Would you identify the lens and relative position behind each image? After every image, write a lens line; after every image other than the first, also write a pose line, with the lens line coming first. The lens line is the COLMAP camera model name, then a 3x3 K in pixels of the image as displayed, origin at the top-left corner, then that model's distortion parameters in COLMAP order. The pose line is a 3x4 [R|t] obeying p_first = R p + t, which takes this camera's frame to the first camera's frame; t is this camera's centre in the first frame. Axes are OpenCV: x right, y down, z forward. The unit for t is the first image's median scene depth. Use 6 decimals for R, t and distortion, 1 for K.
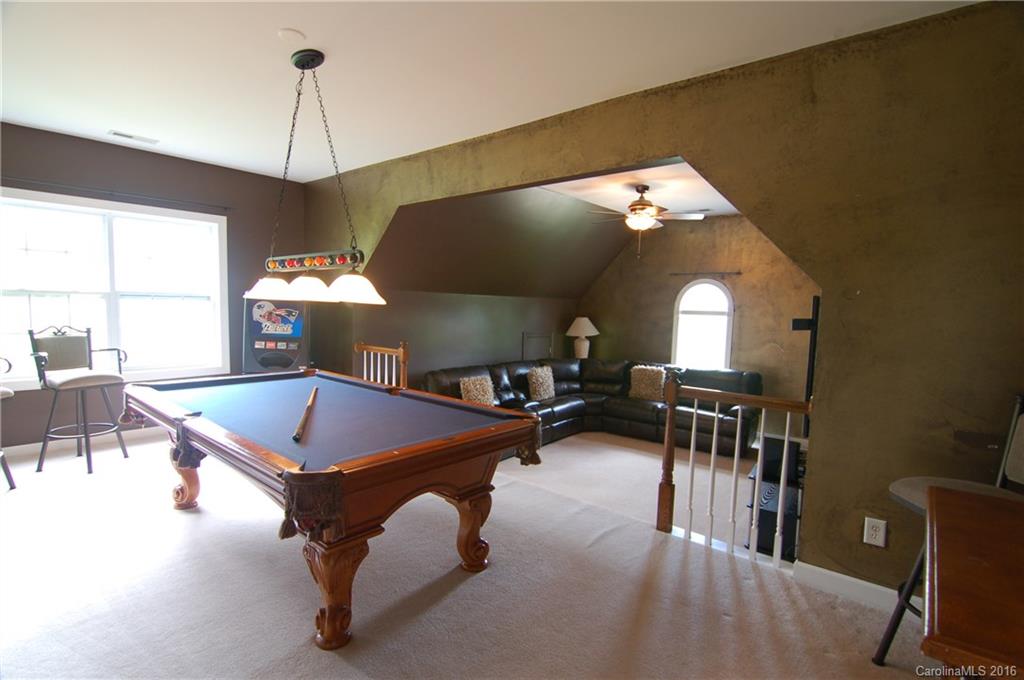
lens RADIAL K [[495.6, 0, 509.3], [0, 495.6, 350.0], [0, 0, 1]] dist [-0.014932, -0.004018]
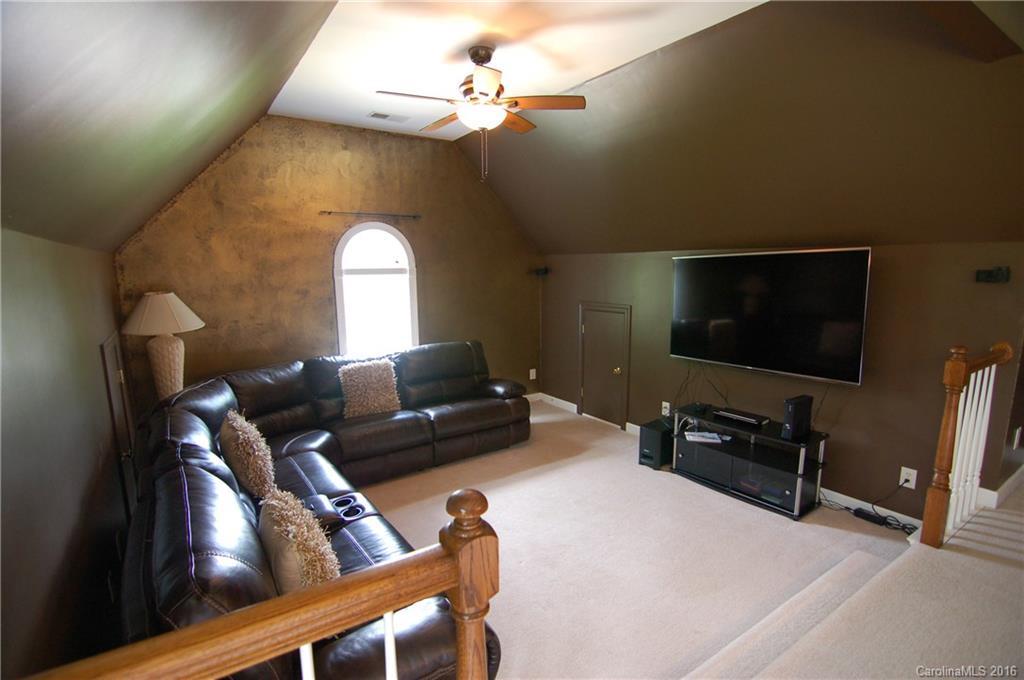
lens RADIAL K [[495.6, 0, 509.3], [0, 495.6, 350.0], [0, 0, 1]] dist [-0.014932, -0.004018]
pose [[0.269184, -0.188109, 0.944540, -0.251163], [0.096134, 0.981090, 0.167991, -0.066645], [-0.958279, 0.045582, 0.282177, 0.637552]]
